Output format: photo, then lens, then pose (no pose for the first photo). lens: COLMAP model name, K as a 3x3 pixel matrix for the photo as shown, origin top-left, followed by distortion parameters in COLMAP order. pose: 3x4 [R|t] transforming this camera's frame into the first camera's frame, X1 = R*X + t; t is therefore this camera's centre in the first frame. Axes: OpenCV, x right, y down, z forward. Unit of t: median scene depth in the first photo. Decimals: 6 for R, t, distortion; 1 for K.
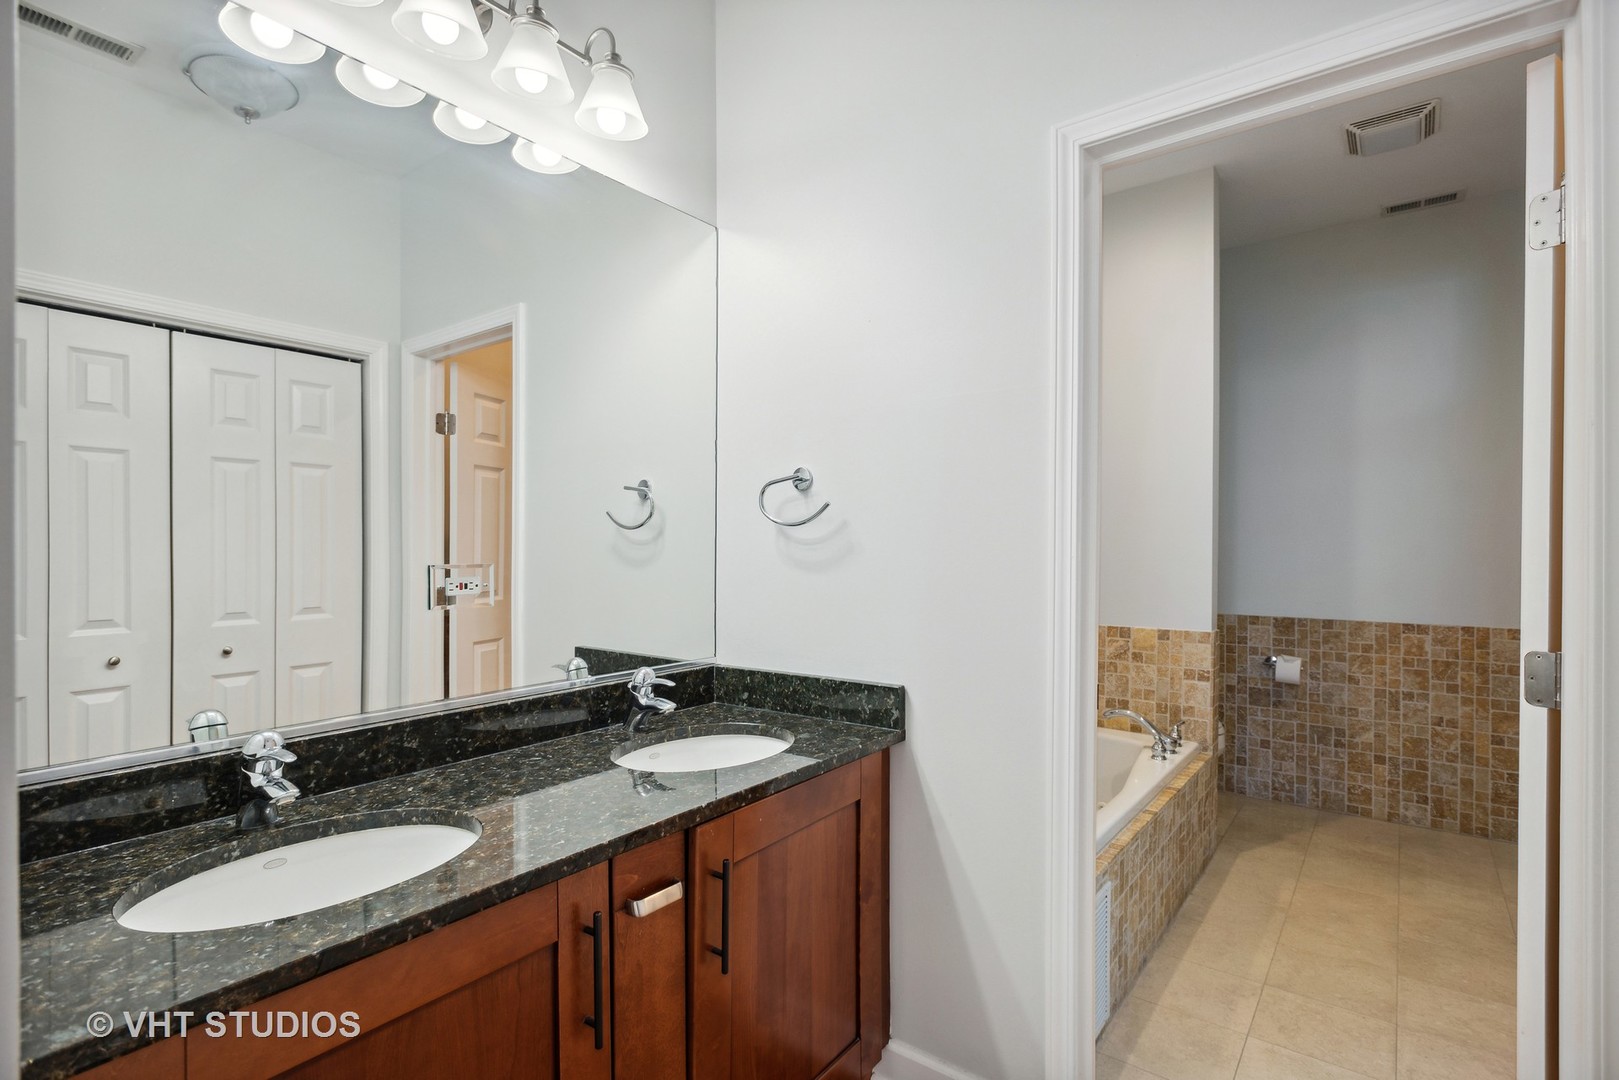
lens RADIAL K [[775.2, 0, 813.2], [0, 775.2, 556.5], [0, 0, 1]] dist [0.001954, -0.000458]
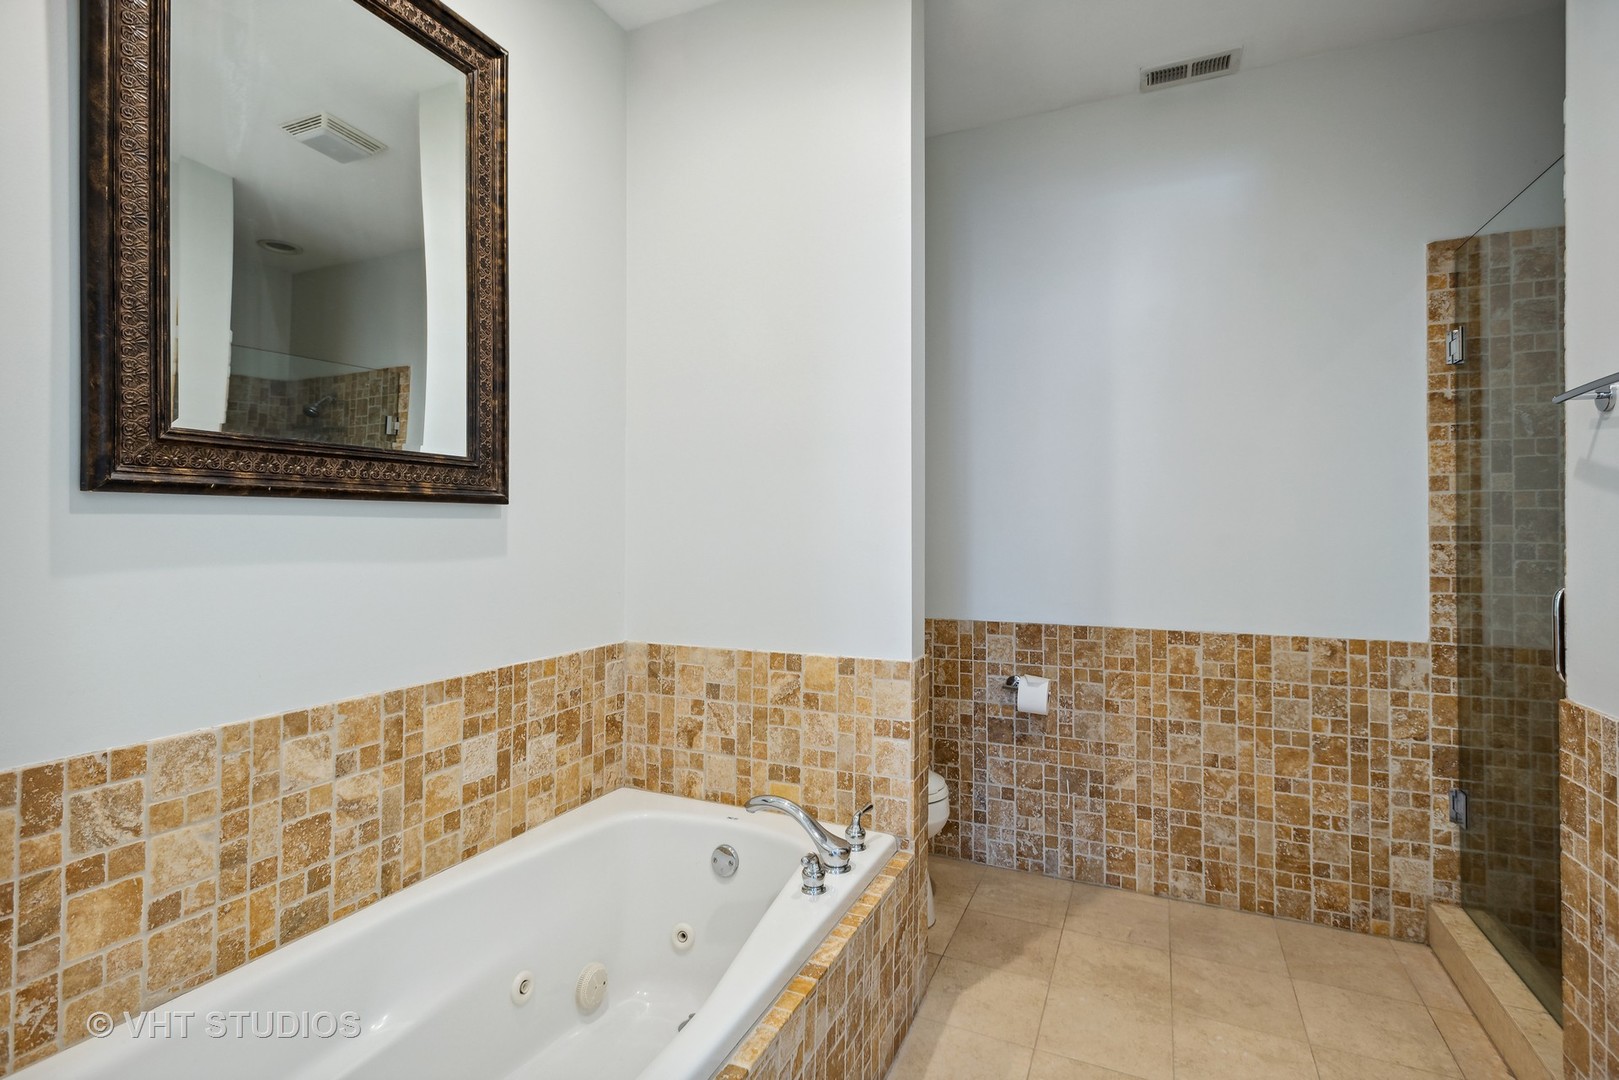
lens RADIAL K [[759.8, 0, 809.5], [0, 759.8, 540.0], [0, 0, 1]] dist [0.017454, 0.000270]
pose [[0.975288, -0.006522, 0.220840, 0.258660], [0.007438, 0.999967, -0.003318, -0.001724], [-0.220811, 0.004878, 0.975304, 0.357096]]
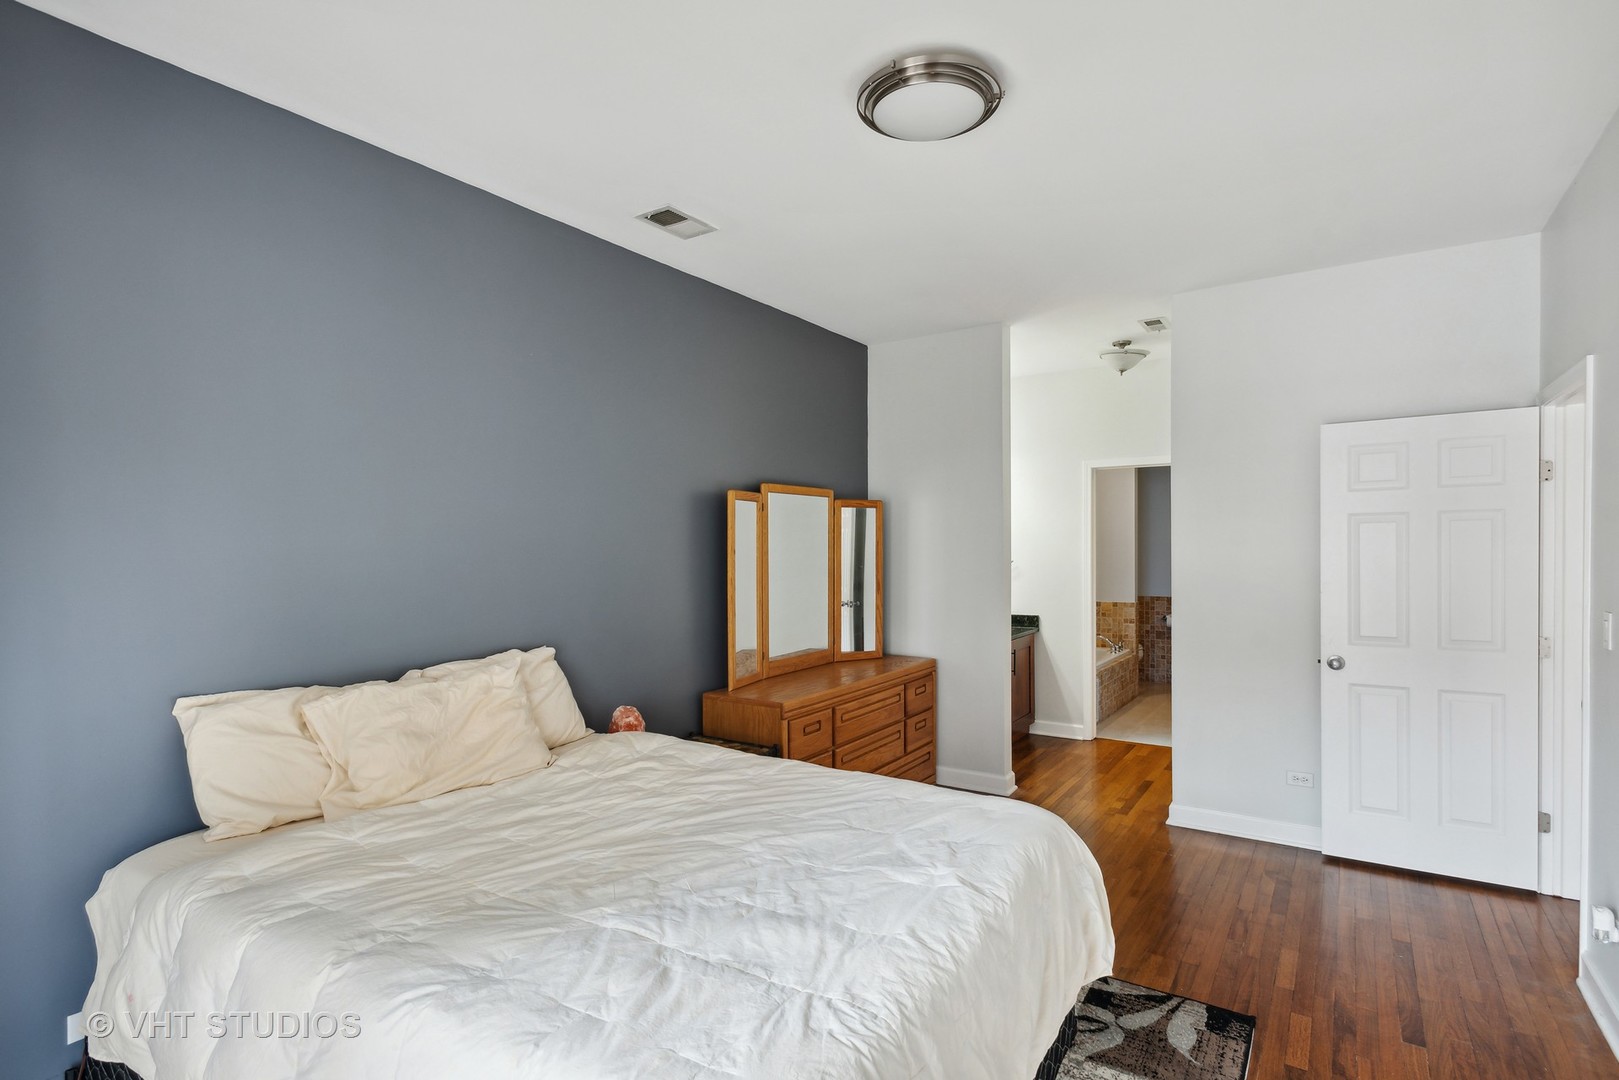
lens RADIAL K [[775.2, 0, 813.2], [0, 775.2, 556.5], [0, 0, 1]] dist [0.001954, -0.000458]
pose [[0.998738, -0.012006, 0.048767, -0.511308], [0.011861, 0.999924, 0.003258, -0.054767], [-0.048802, -0.002675, 0.998805, -1.158248]]
